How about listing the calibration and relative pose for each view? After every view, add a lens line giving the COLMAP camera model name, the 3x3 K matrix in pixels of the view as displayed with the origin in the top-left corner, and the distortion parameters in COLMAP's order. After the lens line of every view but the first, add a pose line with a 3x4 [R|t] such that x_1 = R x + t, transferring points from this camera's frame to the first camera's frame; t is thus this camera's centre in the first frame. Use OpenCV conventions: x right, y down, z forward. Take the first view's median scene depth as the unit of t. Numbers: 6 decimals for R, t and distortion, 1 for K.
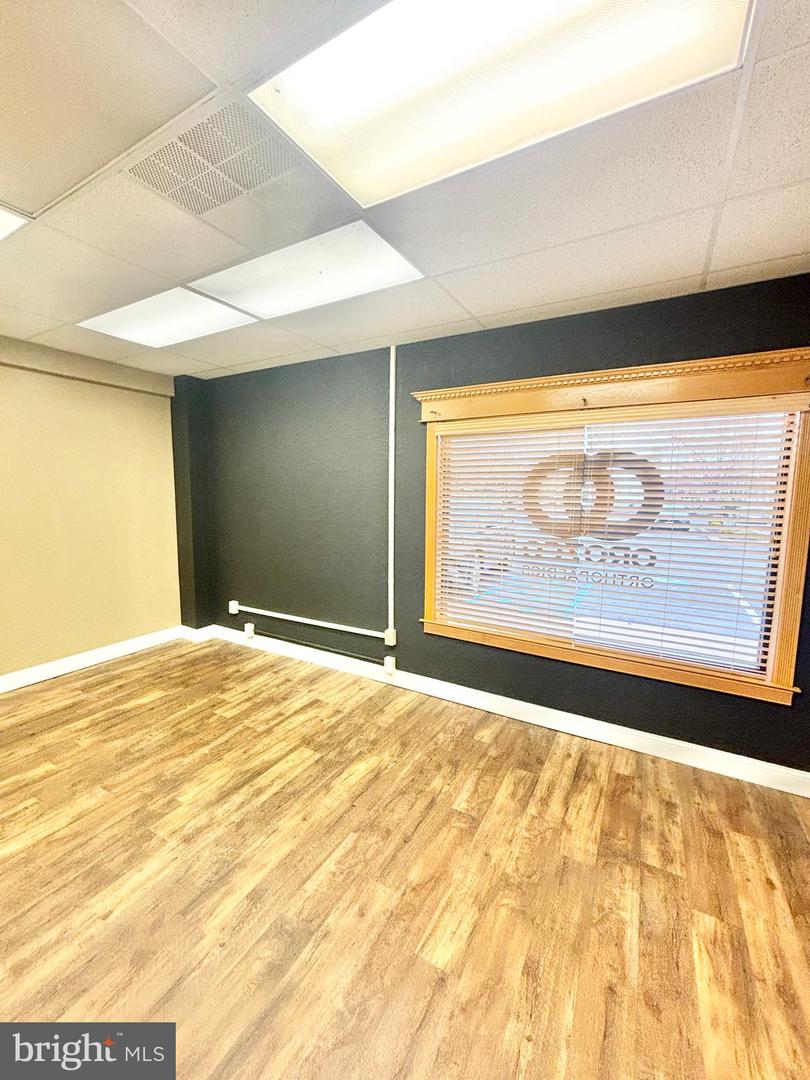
lens RADIAL K [[433.2, 0, 404.0], [0, 433.2, 539.7], [0, 0, 1]] dist [-0.000033, 0.000132]
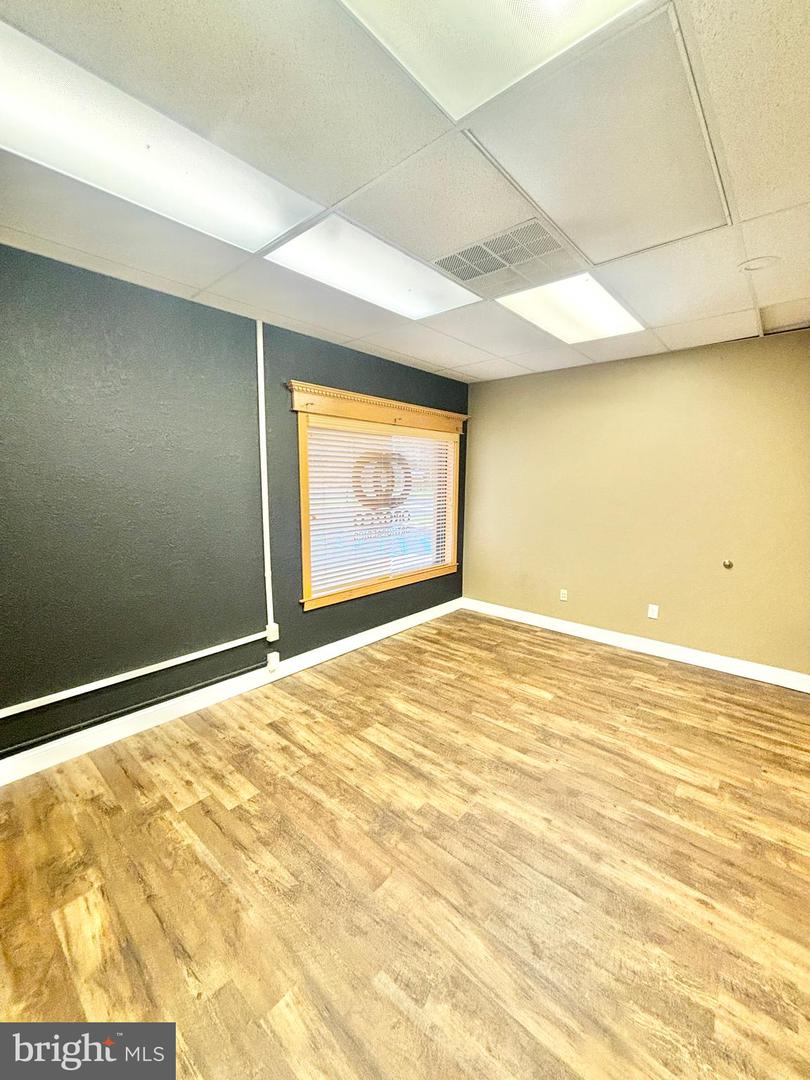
lens RADIAL K [[433.2, 0, 402.4], [0, 433.2, 540.2], [0, 0, 1]] dist [-0.000033, 0.000132]
pose [[0.210640, -0.153151, 0.965492, -1.113052], [0.103879, 0.985566, 0.133672, -0.092317], [-0.972029, 0.072137, 0.223509, 0.635634]]
